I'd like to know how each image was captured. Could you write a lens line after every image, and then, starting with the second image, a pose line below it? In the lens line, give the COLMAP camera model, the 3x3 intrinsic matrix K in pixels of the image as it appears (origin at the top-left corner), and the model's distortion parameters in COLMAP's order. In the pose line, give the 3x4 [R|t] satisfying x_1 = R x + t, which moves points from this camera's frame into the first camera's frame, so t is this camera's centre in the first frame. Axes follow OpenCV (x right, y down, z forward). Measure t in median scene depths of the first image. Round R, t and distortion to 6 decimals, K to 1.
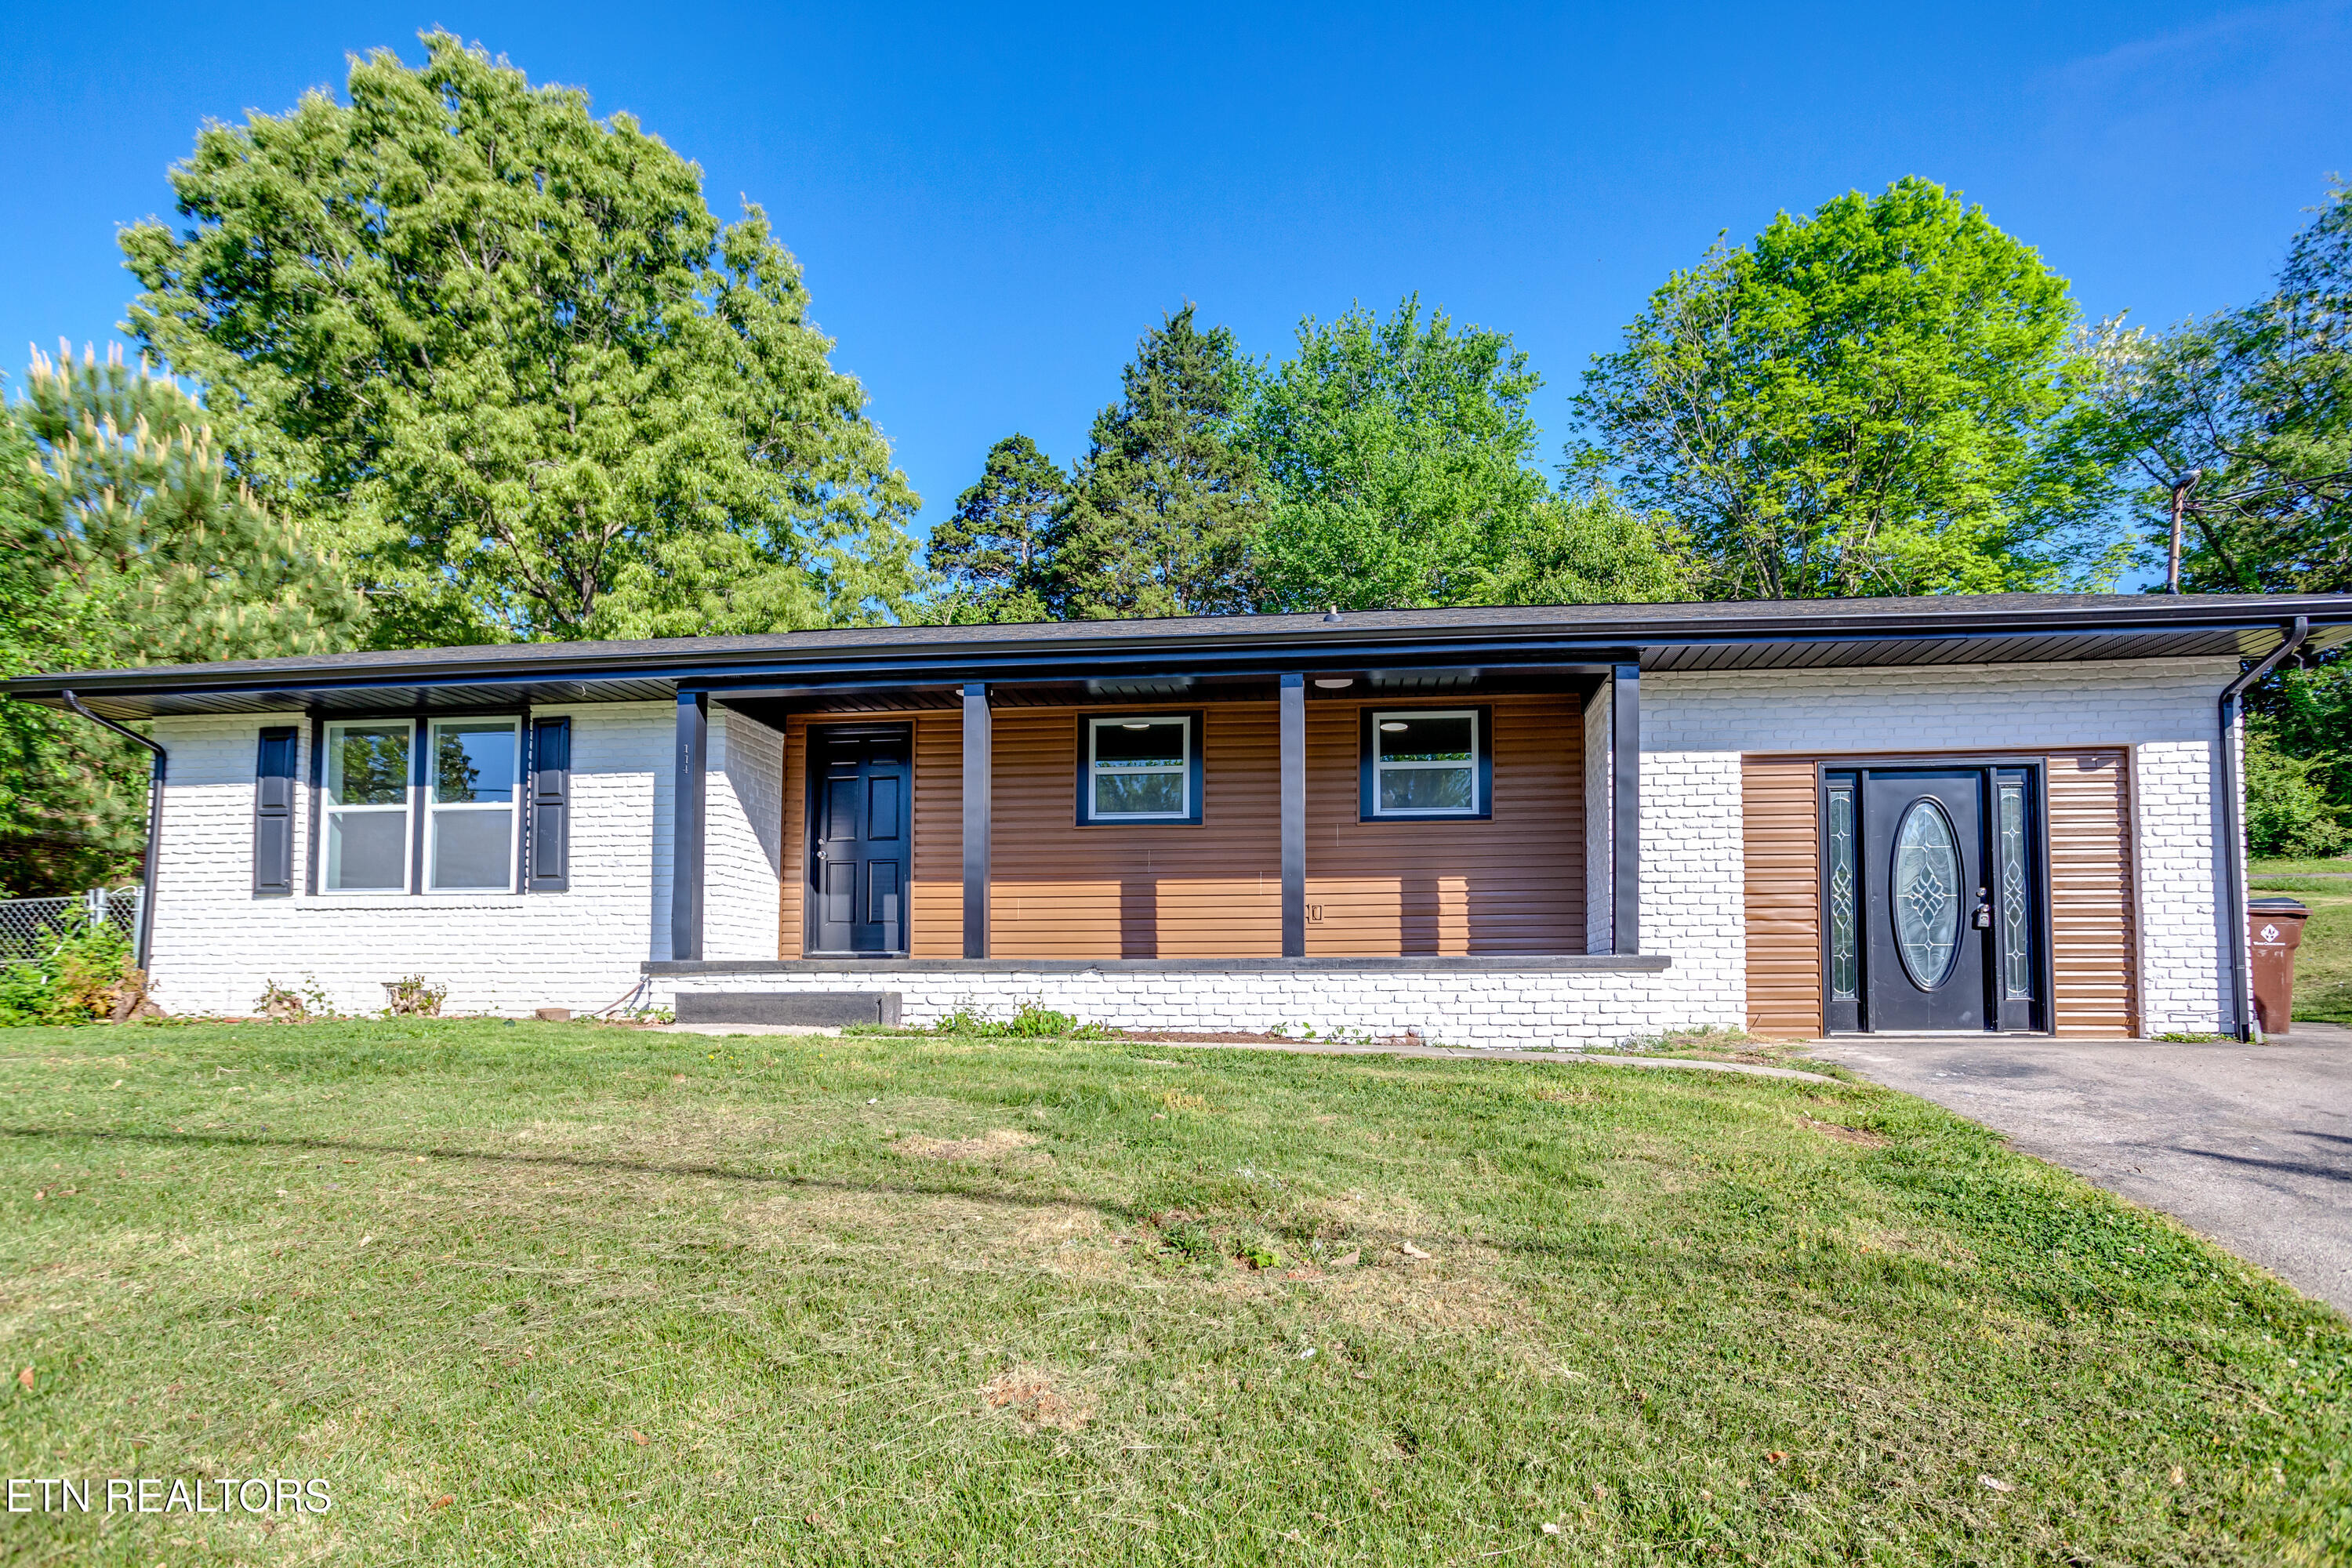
lens RADIAL K [[1165.0, 0, 1222.5], [0, 1165.0, 904.1], [0, 0, 1]] dist [-0.030078, 0.013728]
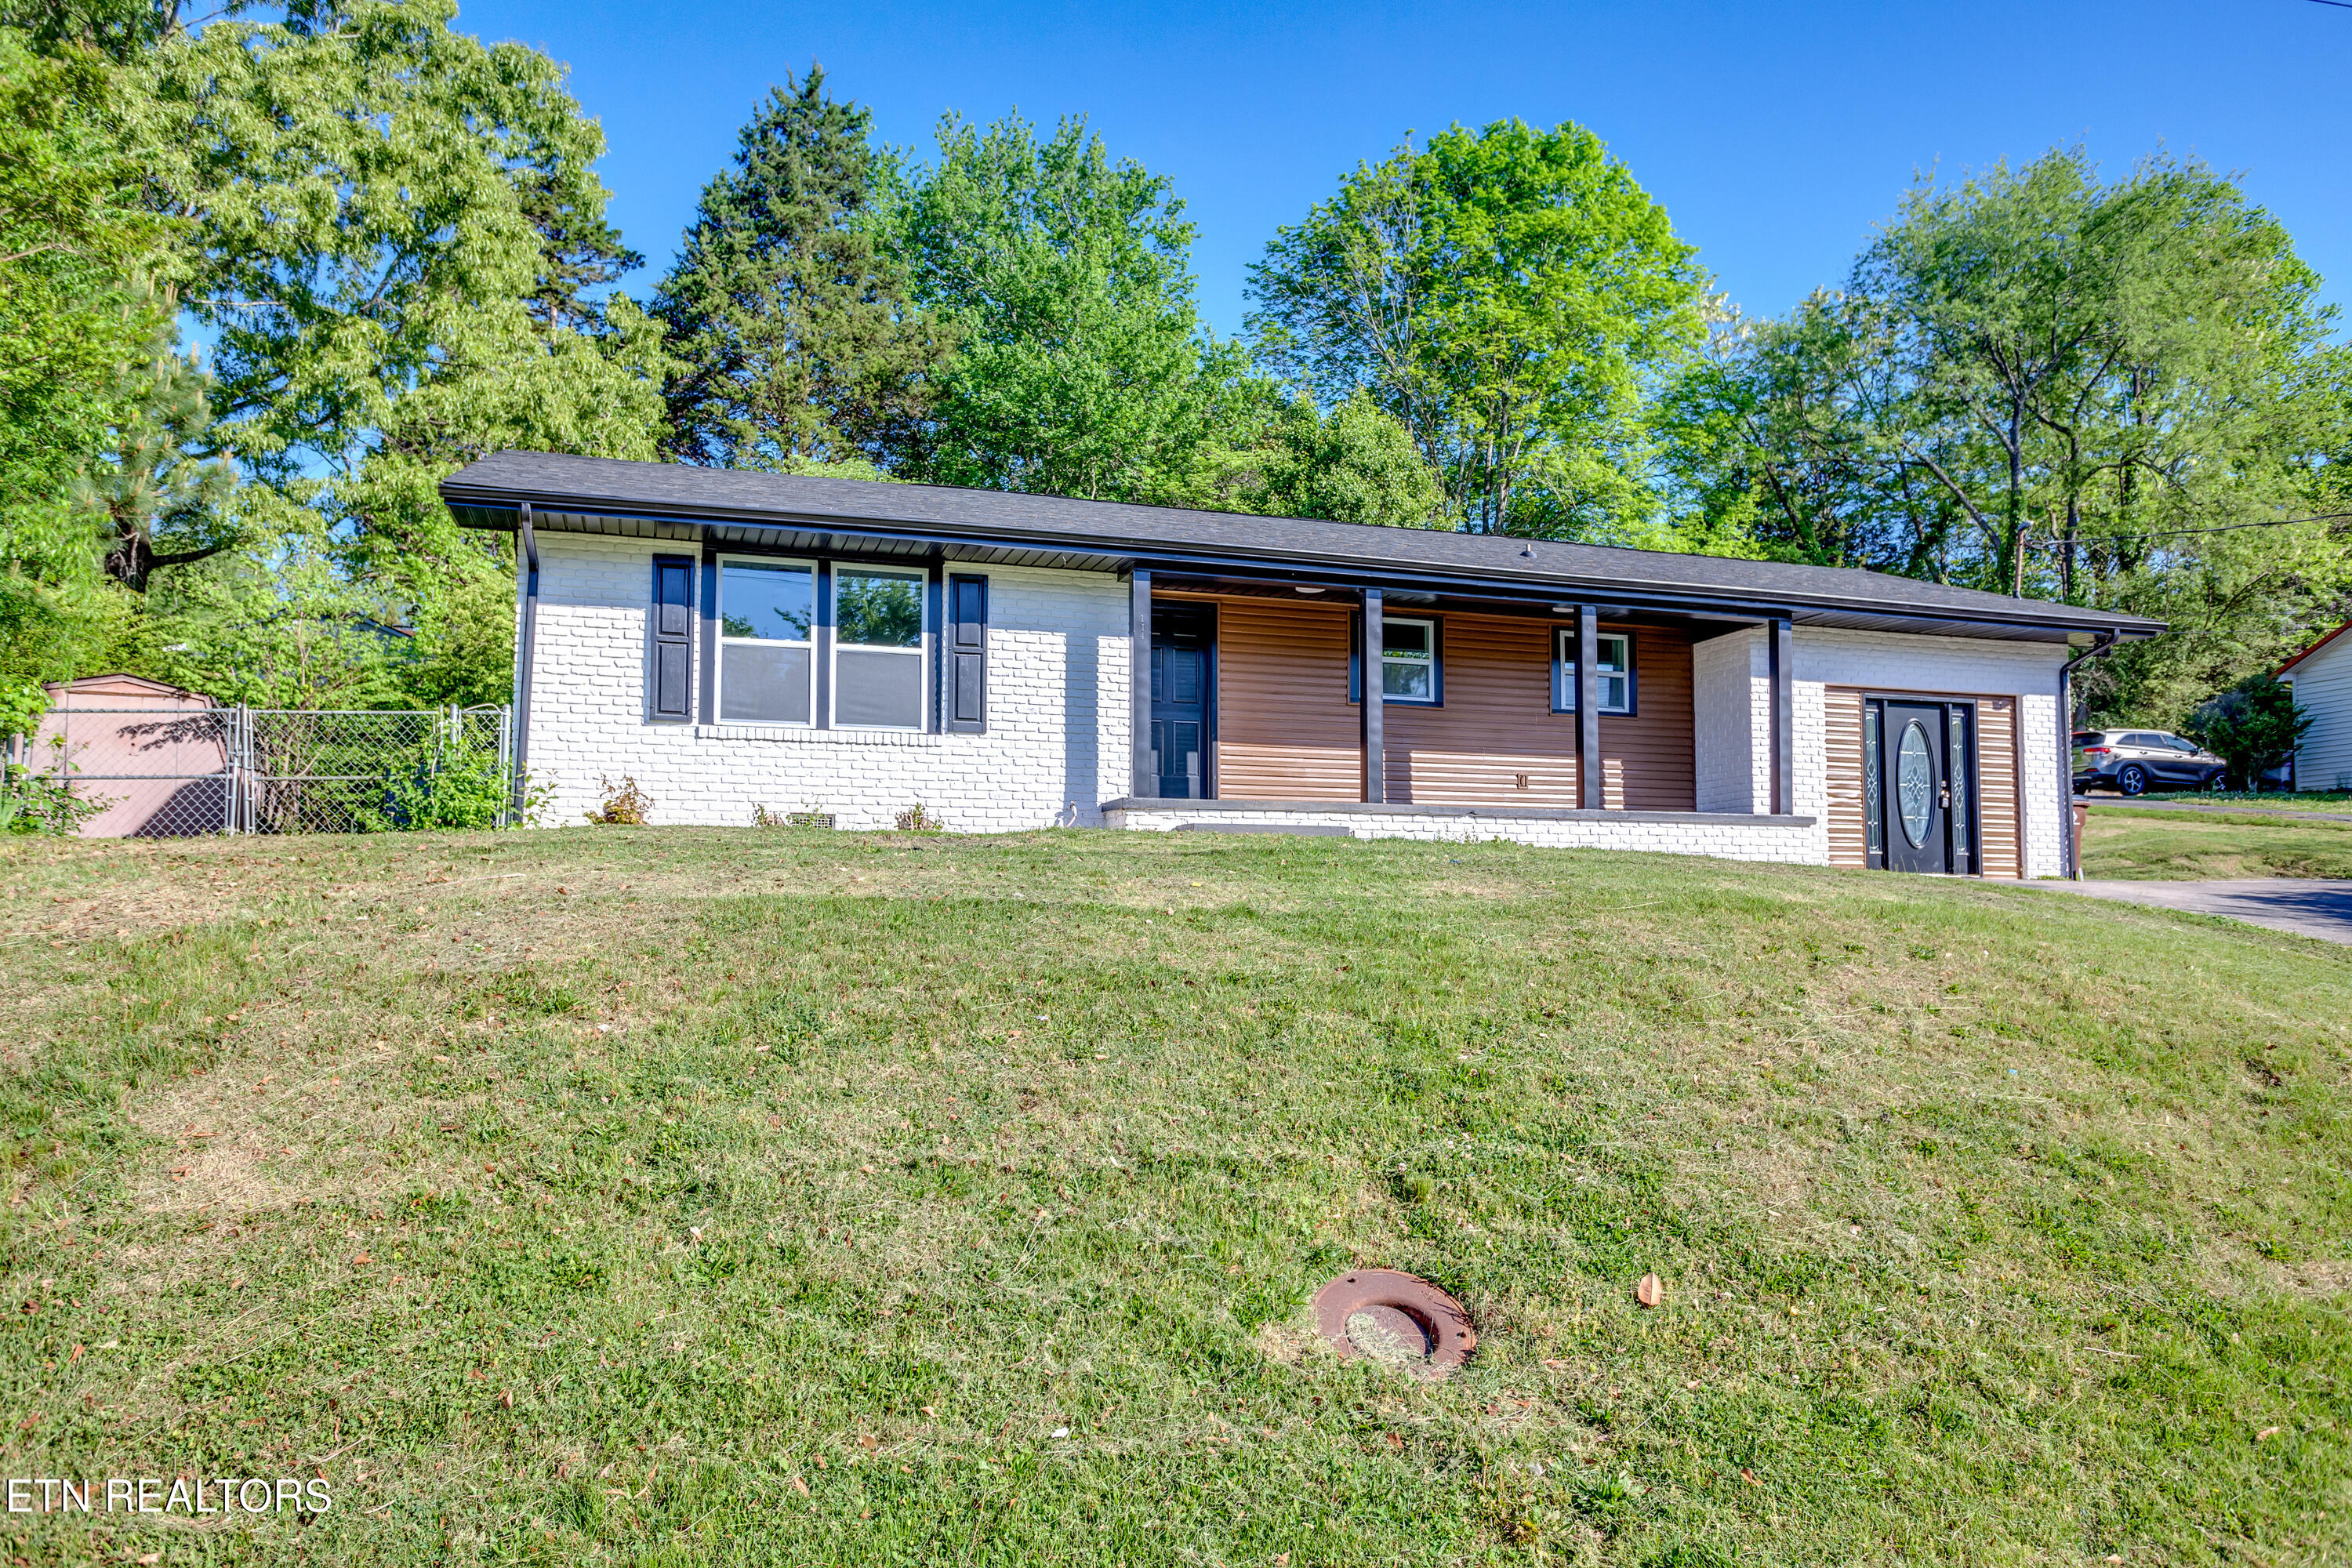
lens RADIAL K [[1470.1, 0, 1170.2], [0, 1470.1, 774.0], [0, 0, 1]] dist [-0.012005, 0.001004]
pose [[0.920860, 0.043046, 0.387510, -0.902731], [-0.035699, 0.999021, -0.026141, 0.054845], [-0.388256, 0.010238, 0.921495, -0.343611]]
